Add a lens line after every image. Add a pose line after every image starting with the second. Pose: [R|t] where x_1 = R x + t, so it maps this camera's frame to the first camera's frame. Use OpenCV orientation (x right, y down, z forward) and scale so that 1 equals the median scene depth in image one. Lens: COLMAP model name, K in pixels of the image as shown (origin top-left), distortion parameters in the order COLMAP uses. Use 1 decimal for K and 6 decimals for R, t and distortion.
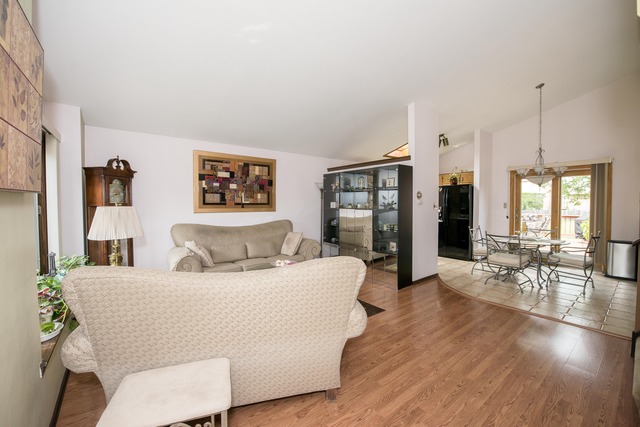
lens RADIAL K [[260.5, 0, 315.7], [0, 260.5, 209.9], [0, 0, 1]] dist [-0.021852, -0.000250]
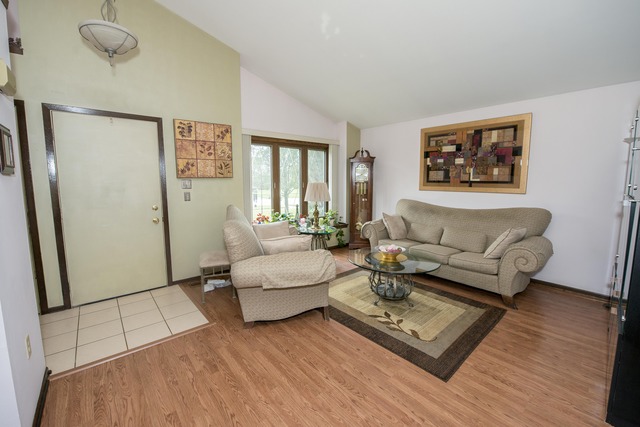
lens RADIAL K [[260.5, 0, 315.7], [0, 260.5, 209.9], [0, 0, 1]] dist [-0.021852, -0.000250]
pose [[0.060901, 0.113873, -0.991627, 0.523086], [-0.024049, 0.993350, 0.112594, -0.016045], [0.997854, 0.016991, 0.063234, 0.485145]]
